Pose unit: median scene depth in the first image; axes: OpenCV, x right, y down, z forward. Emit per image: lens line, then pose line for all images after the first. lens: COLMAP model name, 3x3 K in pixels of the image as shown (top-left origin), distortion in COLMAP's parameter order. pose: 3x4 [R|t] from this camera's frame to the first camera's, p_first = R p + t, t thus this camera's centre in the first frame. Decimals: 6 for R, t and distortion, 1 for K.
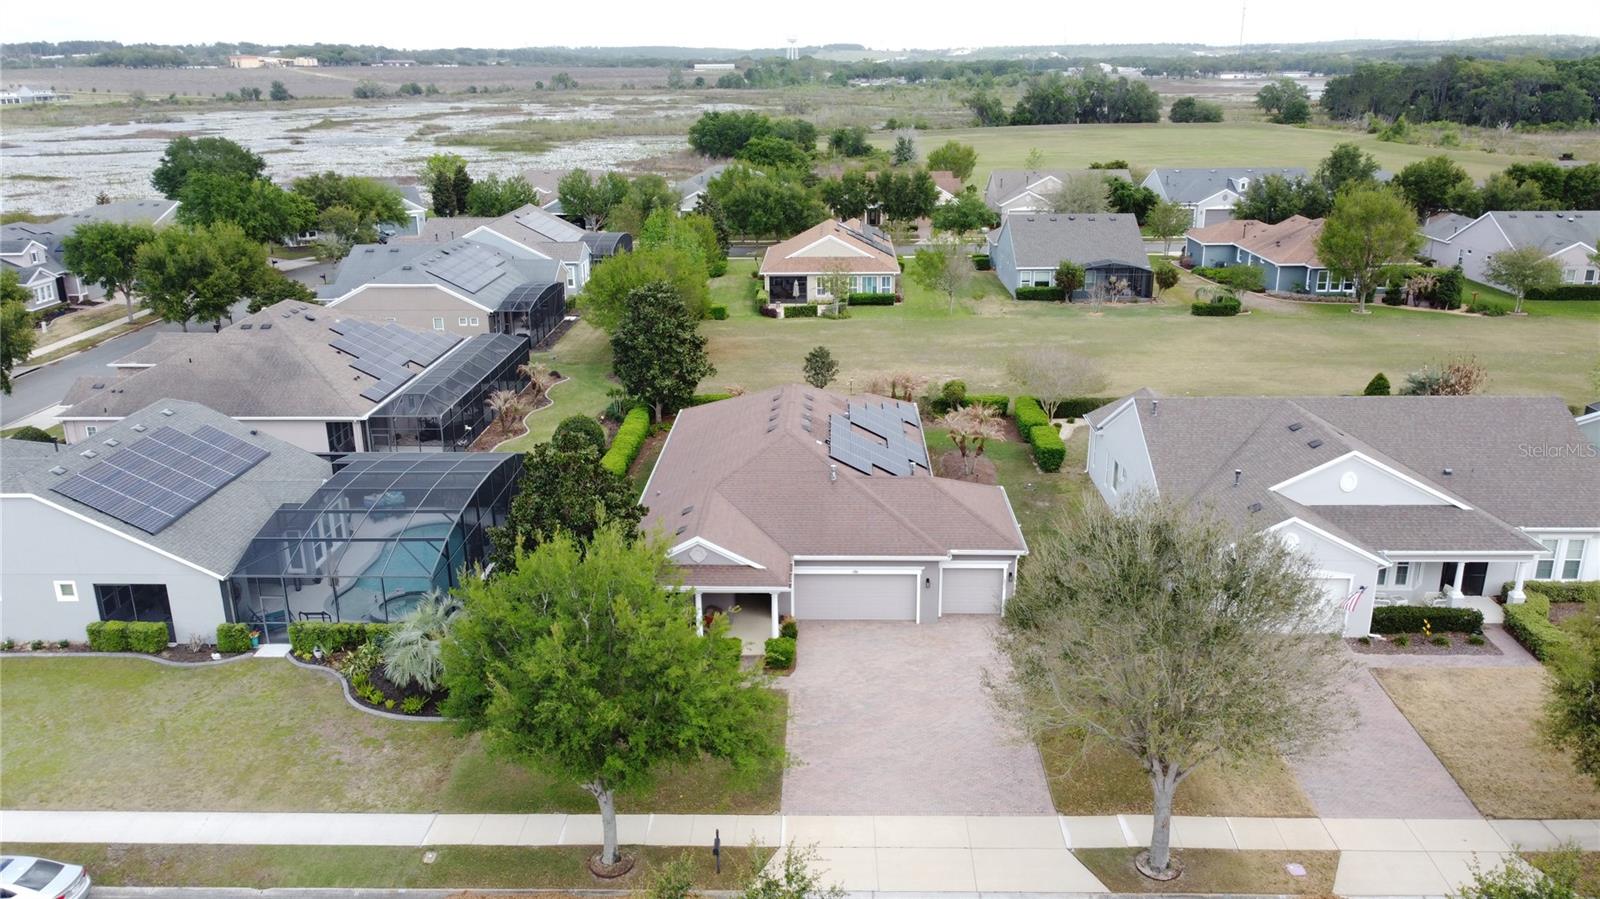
lens RADIAL K [[1203.7, 0, 803.4], [0, 1203.7, 442.6], [0, 0, 1]] dist [-0.004413, -0.003218]
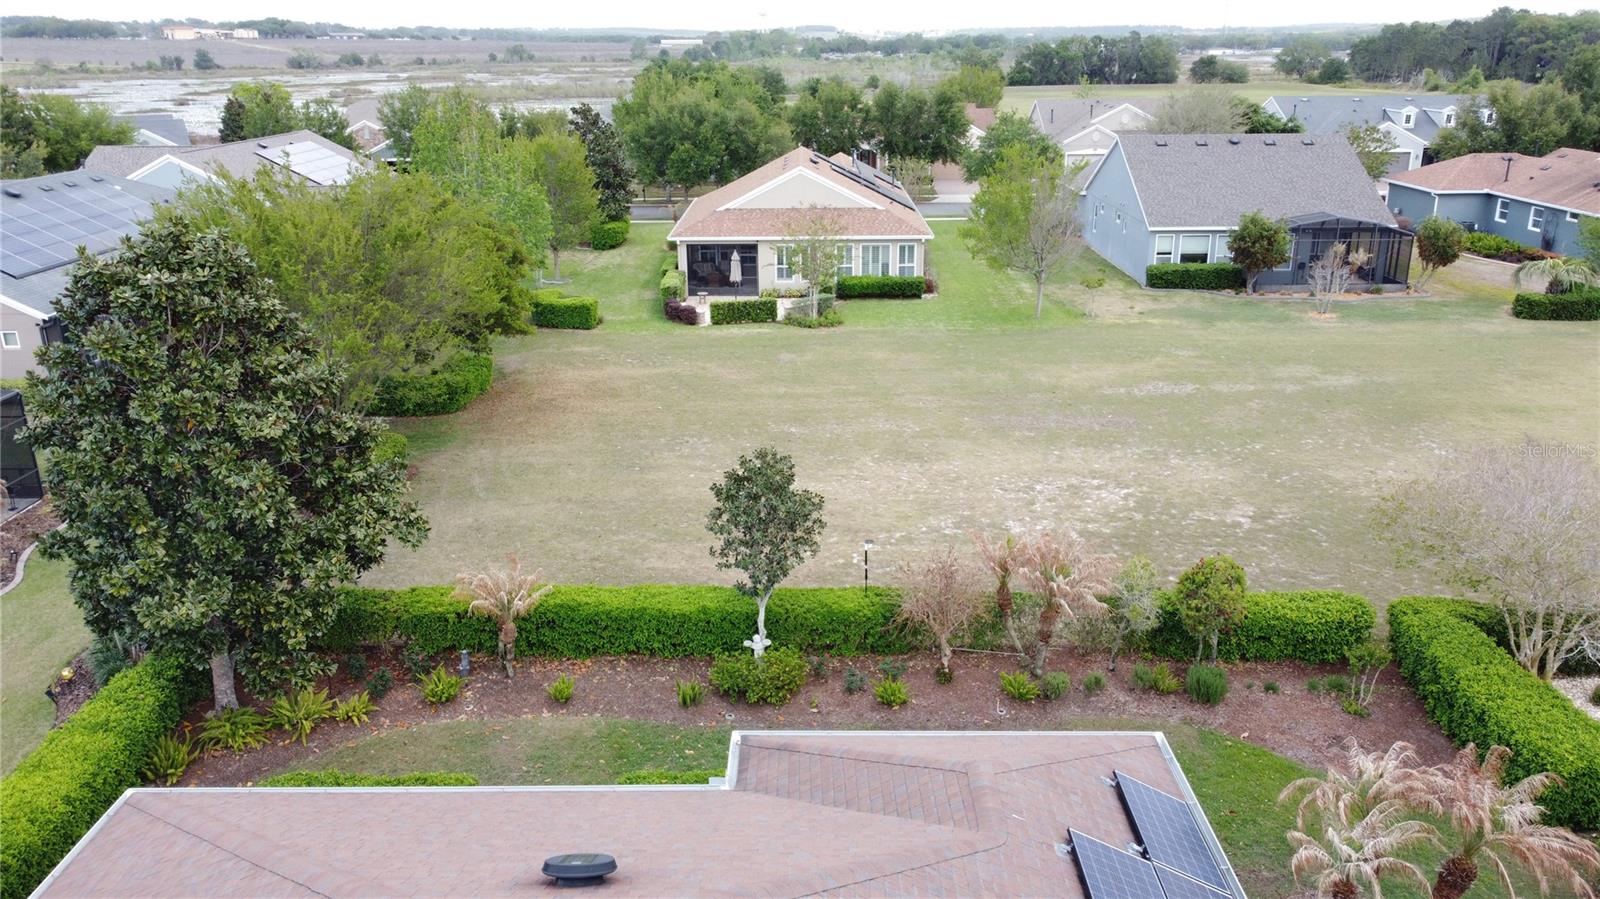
lens RADIAL K [[1203.7, 0, 796.0], [0, 1203.7, 452.0], [0, 0, 1]] dist [-0.004413, -0.003218]
pose [[0.999873, -0.003950, 0.015449, 0.008889], [0.003657, 0.999814, 0.018928, -0.045083], [-0.015521, -0.018869, 0.999701, 0.372448]]
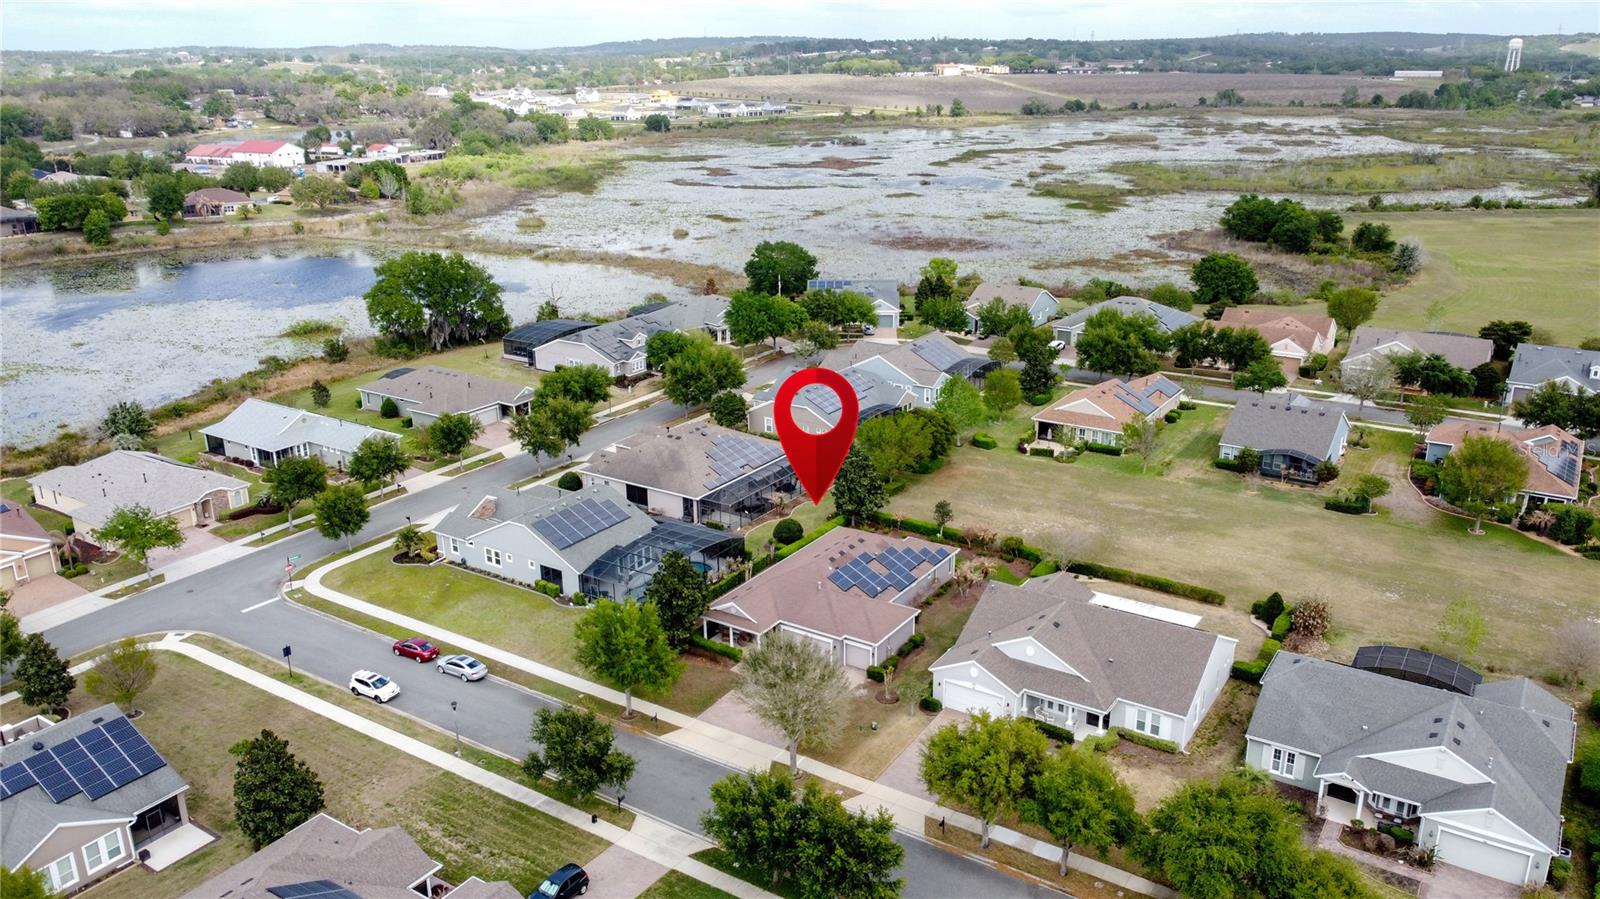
lens RADIAL K [[1203.7, 0, 811.3], [0, 1203.7, 451.3], [0, 0, 1]] dist [-0.004413, -0.003218]
pose [[0.852632, 0.169838, -0.494139, 0.360778], [-0.158694, 0.985200, 0.064792, -0.121401], [0.497830, 0.023173, 0.866965, -0.296804]]
